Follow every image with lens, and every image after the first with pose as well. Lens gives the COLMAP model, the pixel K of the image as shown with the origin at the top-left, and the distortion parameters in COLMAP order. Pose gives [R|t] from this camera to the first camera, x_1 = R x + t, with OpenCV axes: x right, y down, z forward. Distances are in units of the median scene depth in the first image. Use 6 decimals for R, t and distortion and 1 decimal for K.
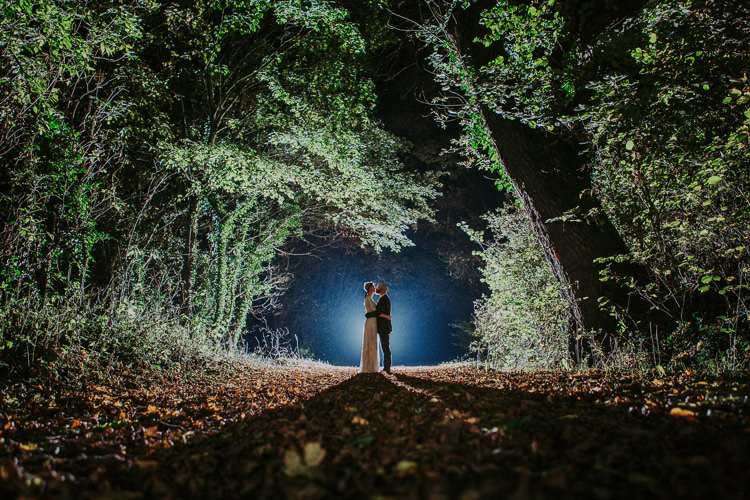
lens RADIAL K [[520.5, 0, 375.3], [0, 520.5, 251.7], [0, 0, 1]] dist [-0.002746, -0.000159]
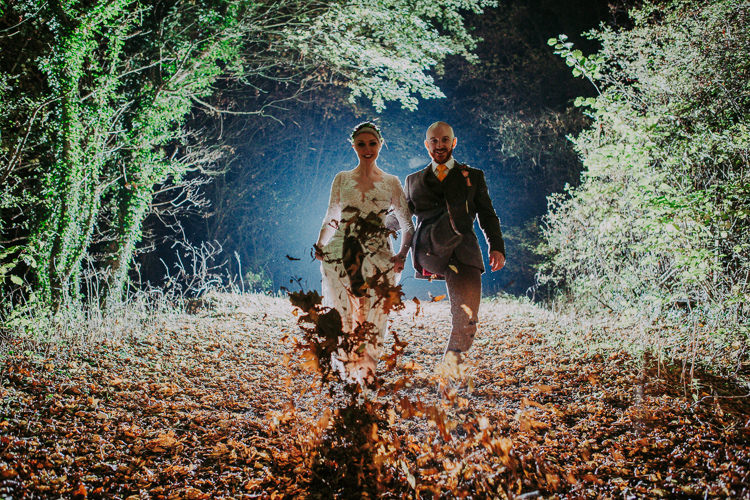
lens RADIAL K [[733.1, 0, 374.5], [0, 733.1, 250.9], [0, 0, 1]] dist [-0.076777, 0.000000]
pose [[0.999933, 0.005323, 0.010233, -0.008576], [-0.007023, 0.984714, 0.174037, 0.016877], [-0.009150, -0.174097, 0.984686, 0.210983]]
